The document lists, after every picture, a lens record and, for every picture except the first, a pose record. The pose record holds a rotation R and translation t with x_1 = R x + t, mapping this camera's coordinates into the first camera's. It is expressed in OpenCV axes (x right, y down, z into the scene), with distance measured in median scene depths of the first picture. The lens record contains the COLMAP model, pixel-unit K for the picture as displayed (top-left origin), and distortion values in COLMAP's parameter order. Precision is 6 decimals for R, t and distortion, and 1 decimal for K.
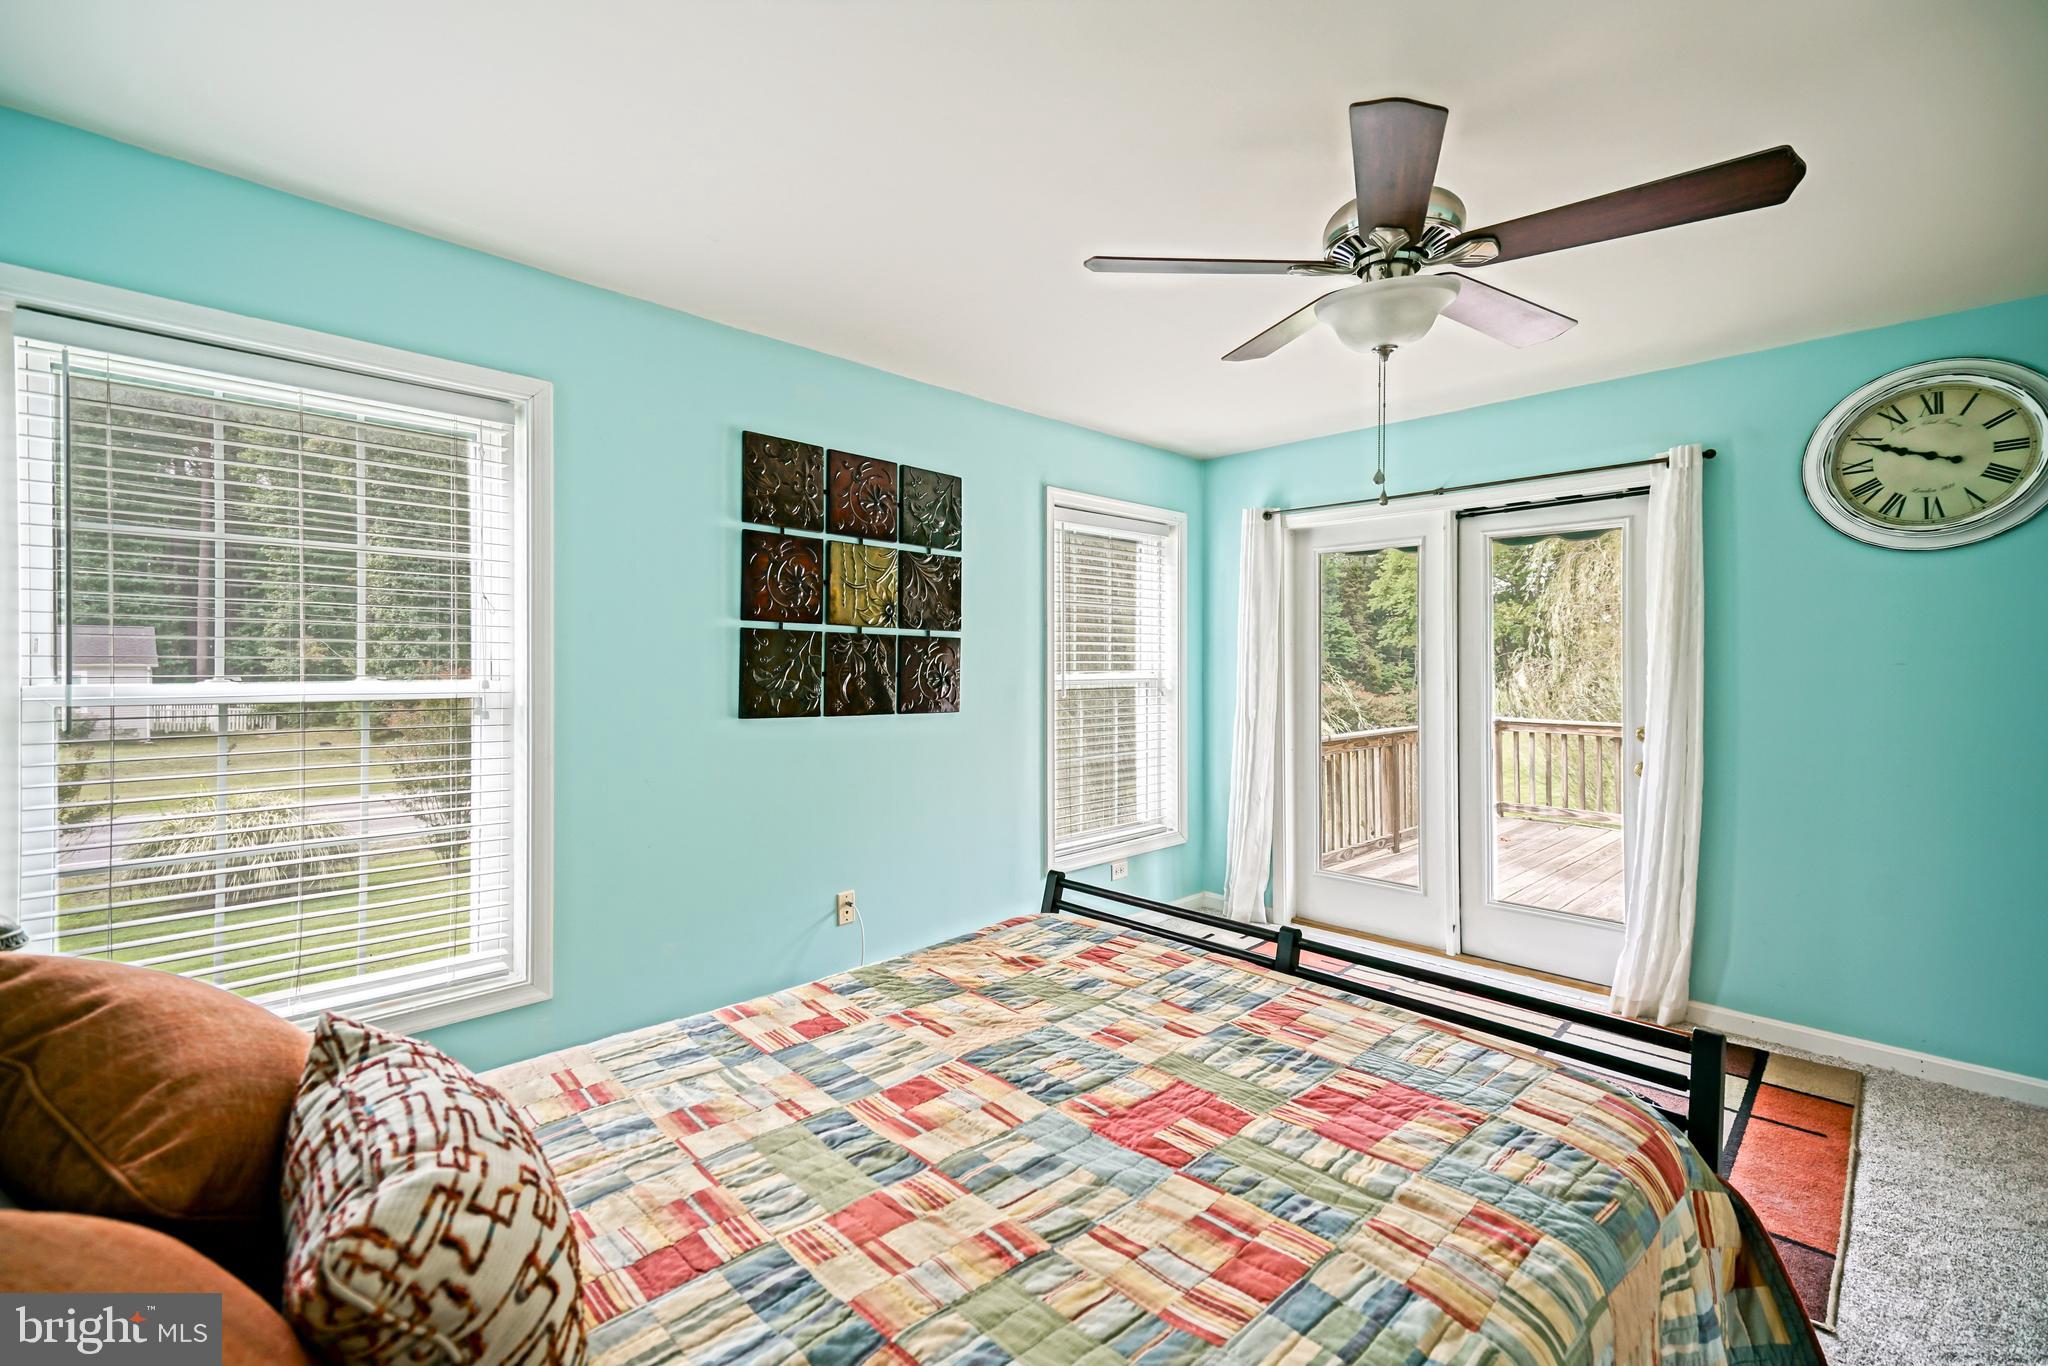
lens RADIAL K [[911.8, 0, 1026.5], [0, 911.8, 677.2], [0, 0, 1]] dist [0.038297, -0.003660]
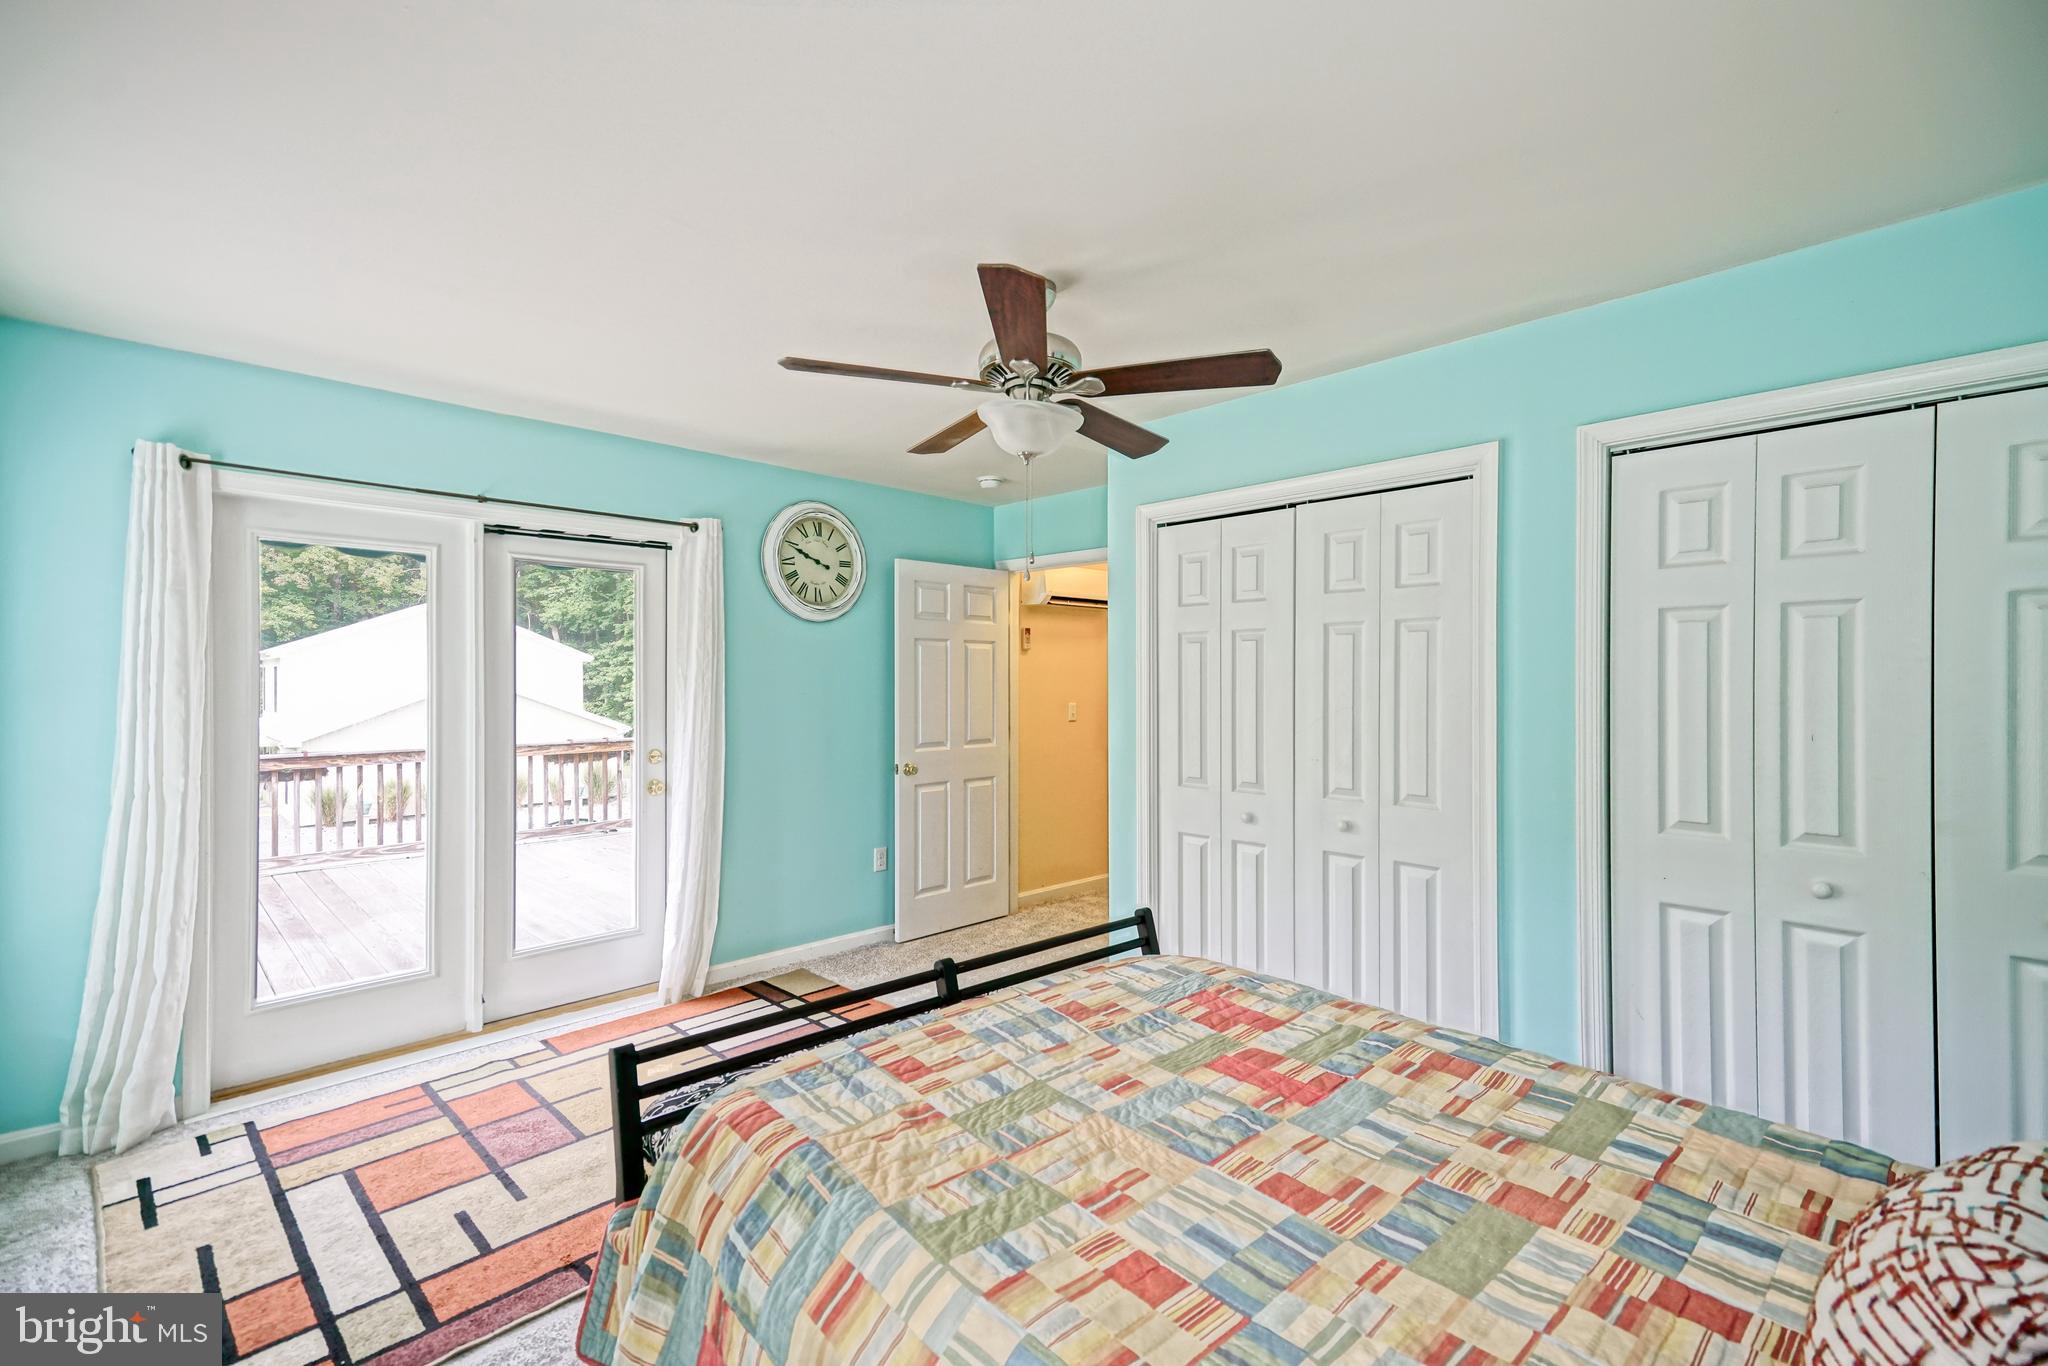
lens RADIAL K [[911.8, 0, 988.0], [0, 911.8, 681.5], [0, 0, 1]] dist [0.038297, -0.003660]
pose [[0.018624, -0.004608, 0.999816, -0.883077], [0.011024, 0.999930, 0.004403, -0.059226], [-0.999766, 0.010940, 0.018674, 1.072657]]
